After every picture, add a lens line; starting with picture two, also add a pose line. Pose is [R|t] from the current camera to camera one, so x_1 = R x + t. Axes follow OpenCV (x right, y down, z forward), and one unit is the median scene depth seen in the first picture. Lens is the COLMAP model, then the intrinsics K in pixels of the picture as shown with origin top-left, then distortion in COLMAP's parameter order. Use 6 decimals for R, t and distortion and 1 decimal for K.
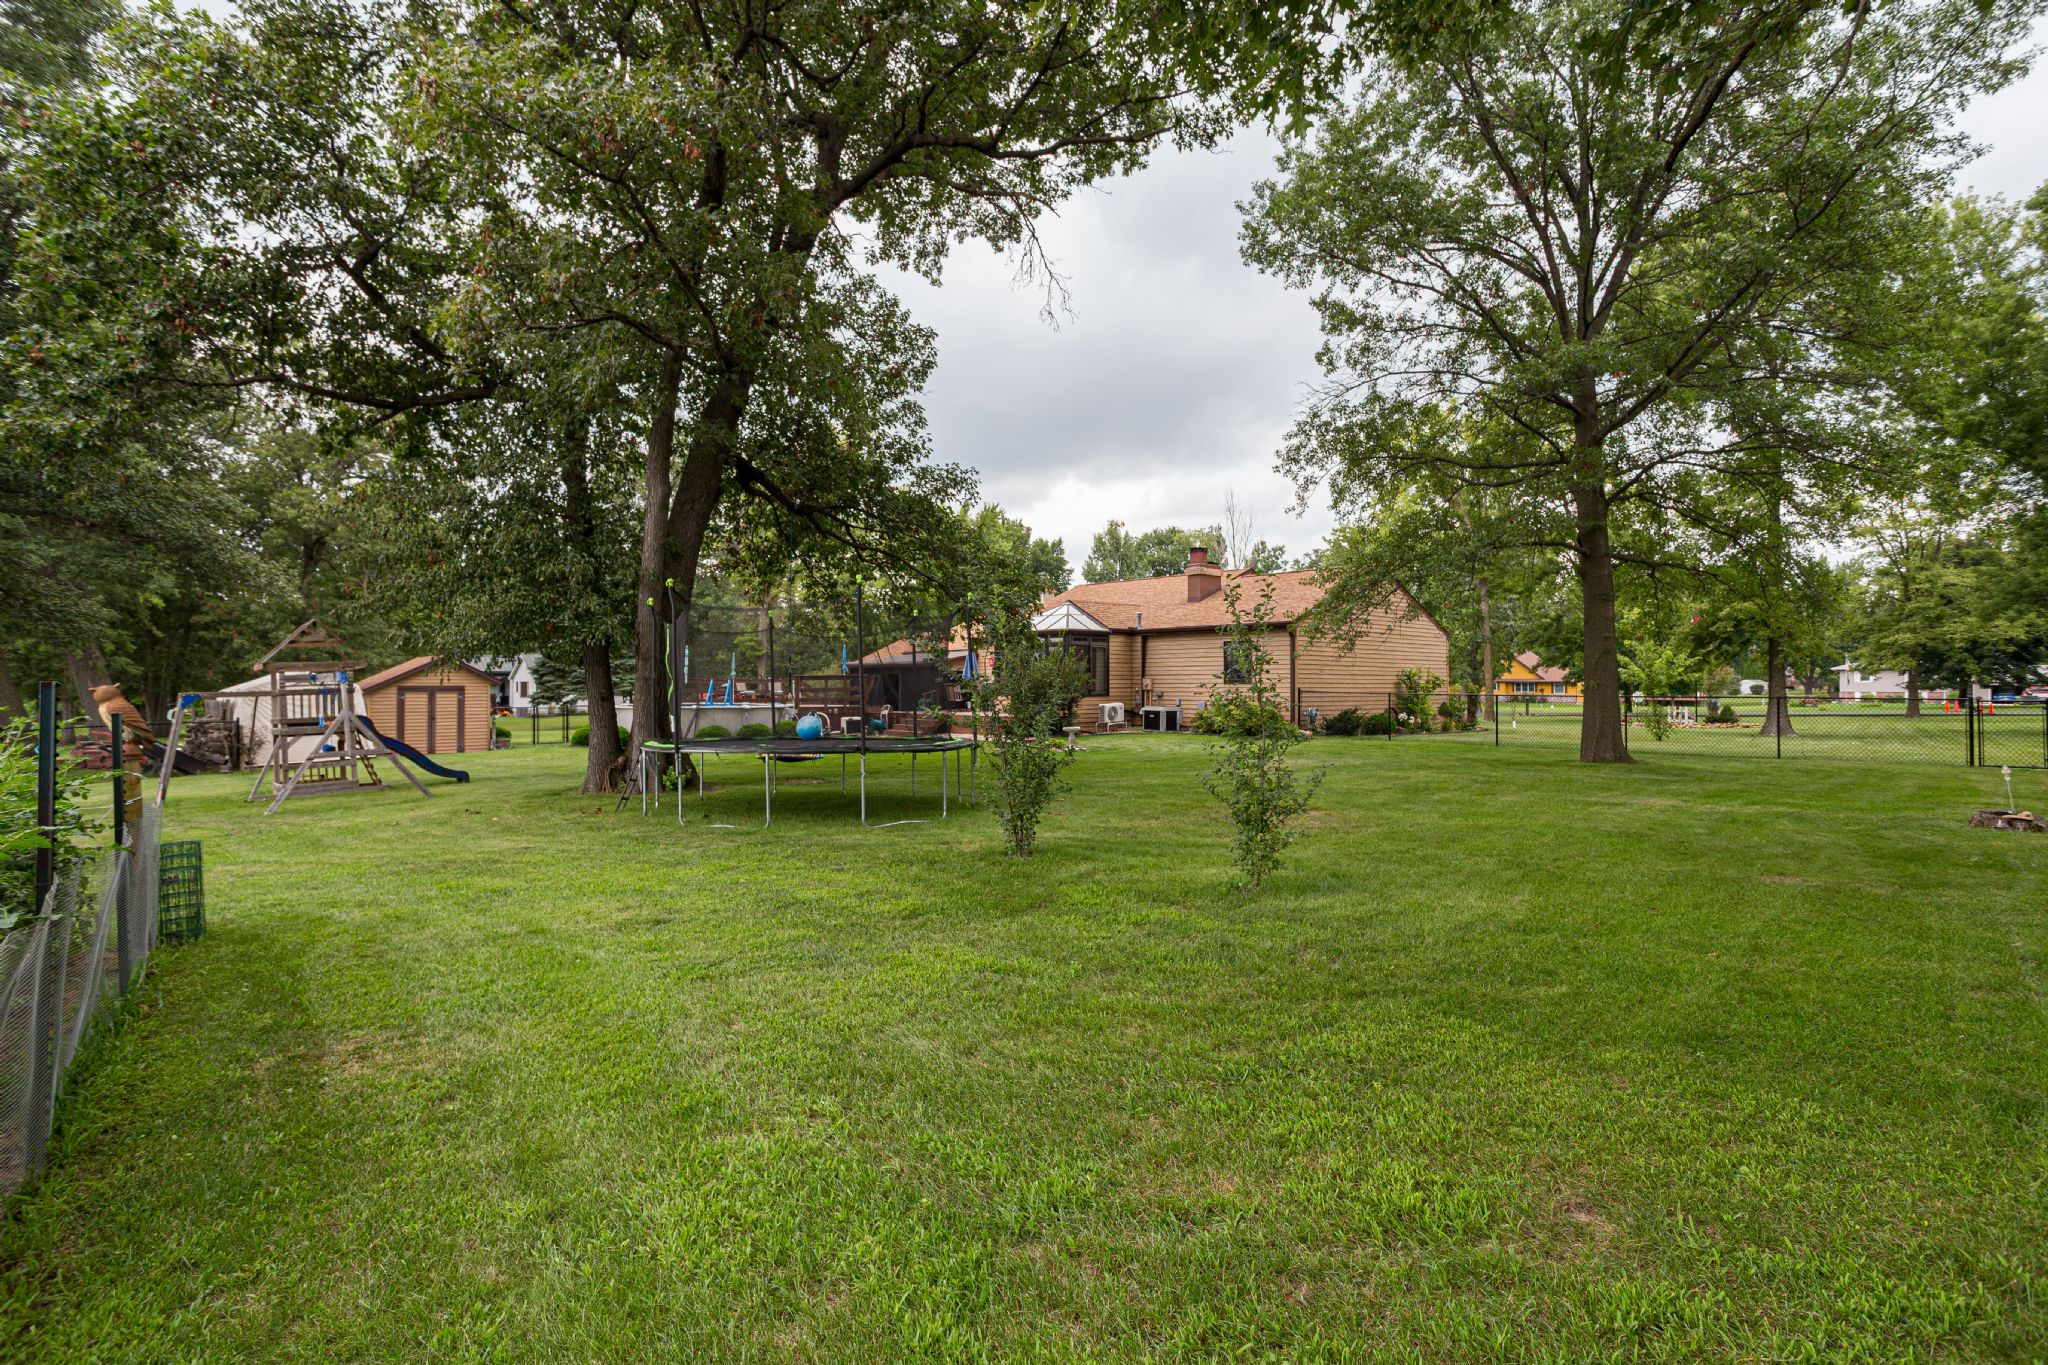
lens RADIAL K [[1006.8, 0, 1020.5], [0, 1006.8, 686.3], [0, 0, 1]] dist [-0.043241, 0.023395]
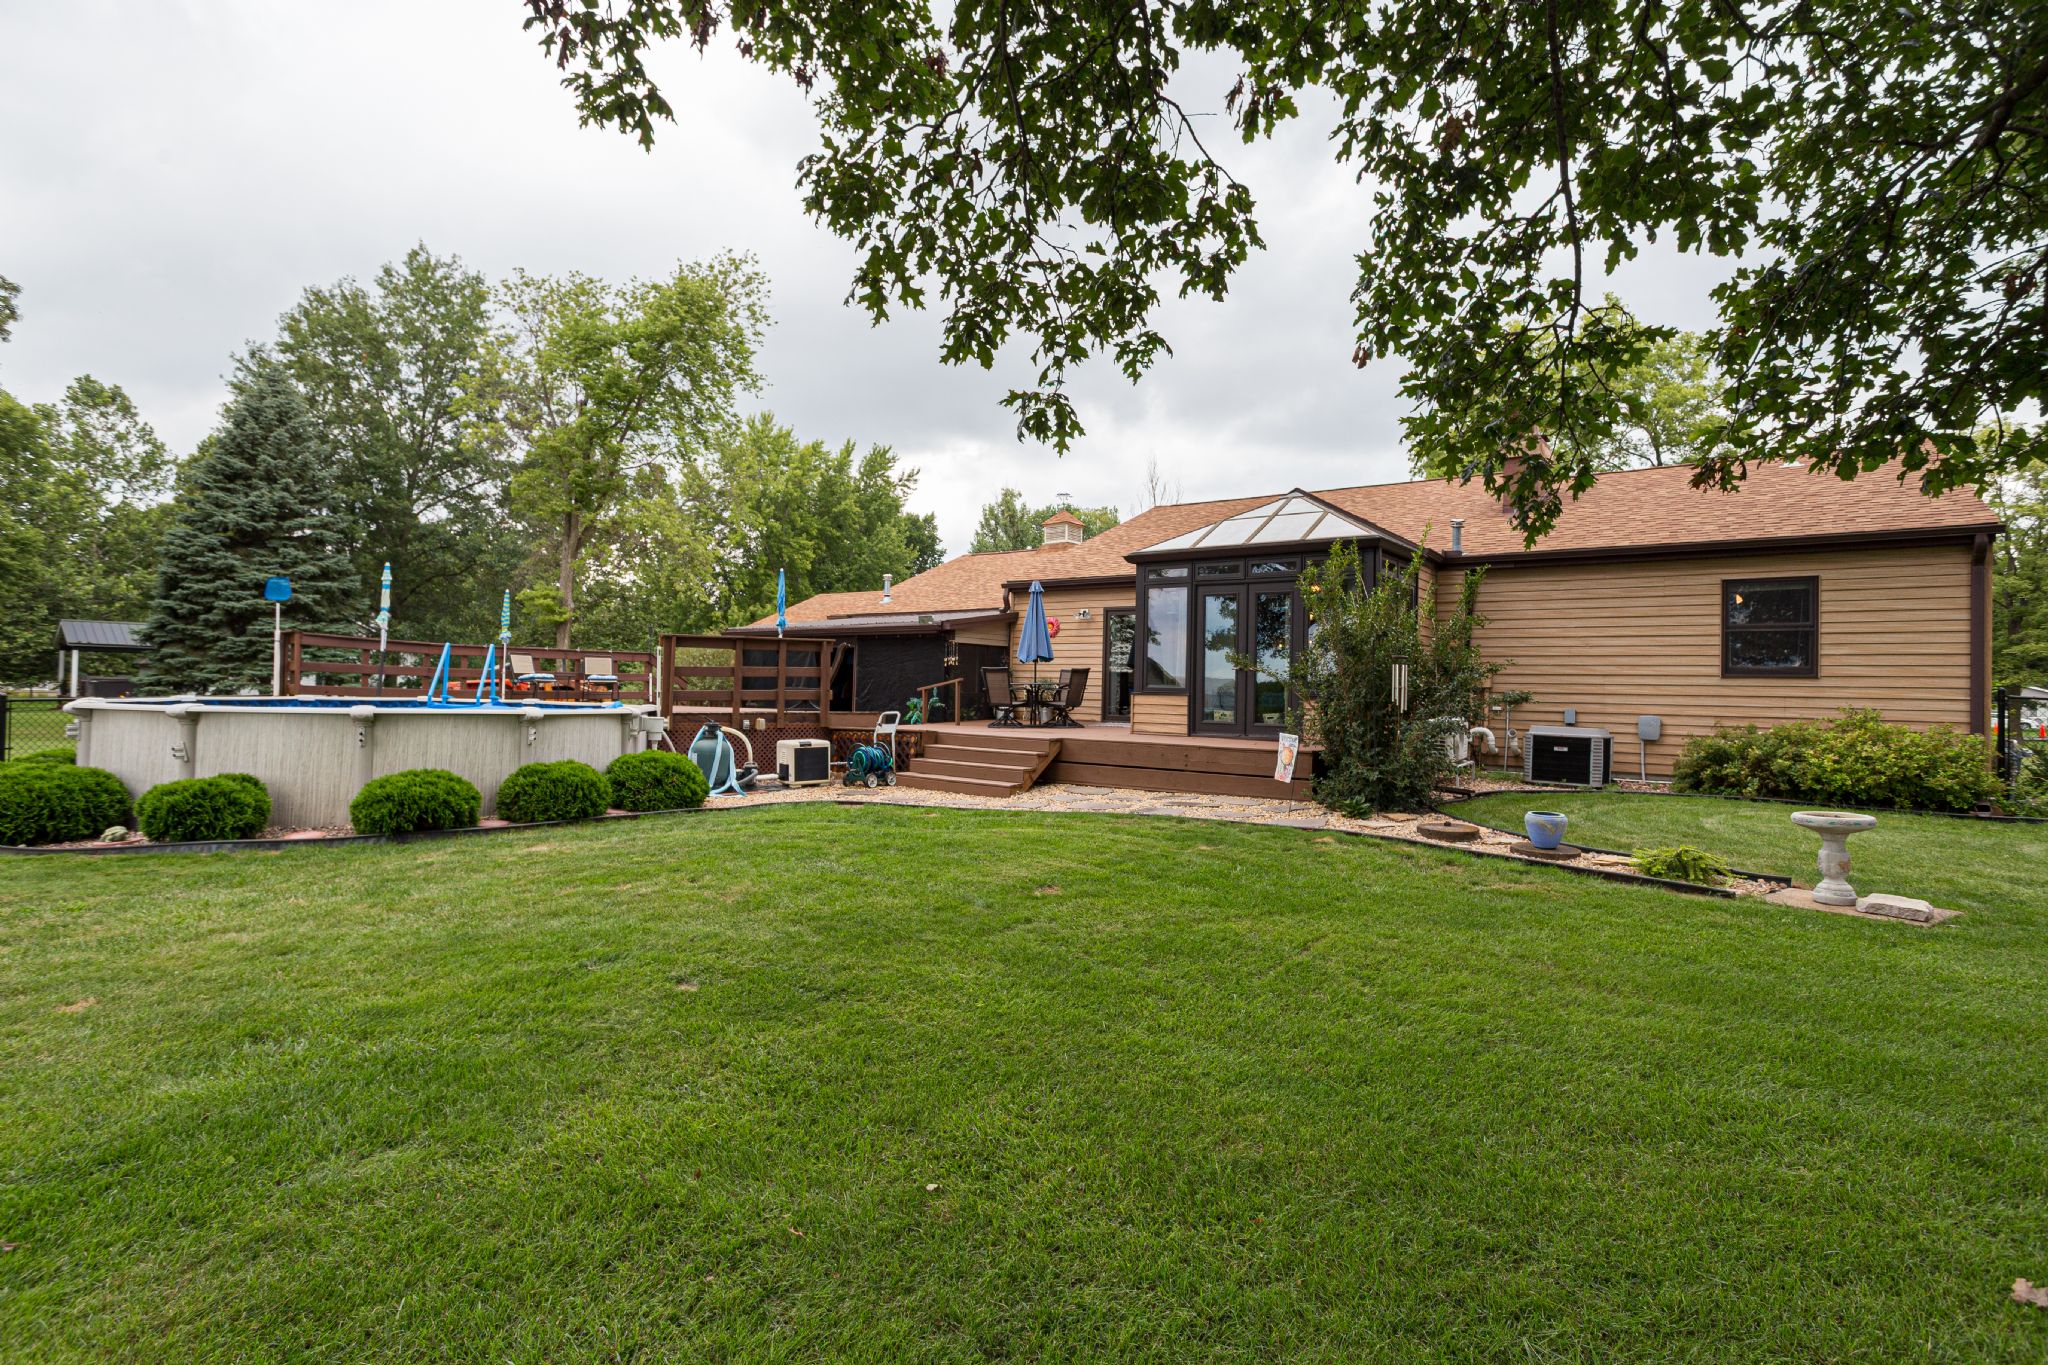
lens RADIAL K [[1006.8, 0, 1028.5], [0, 1006.8, 682.4], [0, 0, 1]] dist [-0.043241, 0.023395]
pose [[0.981431, 0.022029, 0.190544, -0.127303], [-0.020802, 0.999748, -0.008438, 0.007138], [-0.190682, 0.004318, 0.981642, 0.471421]]
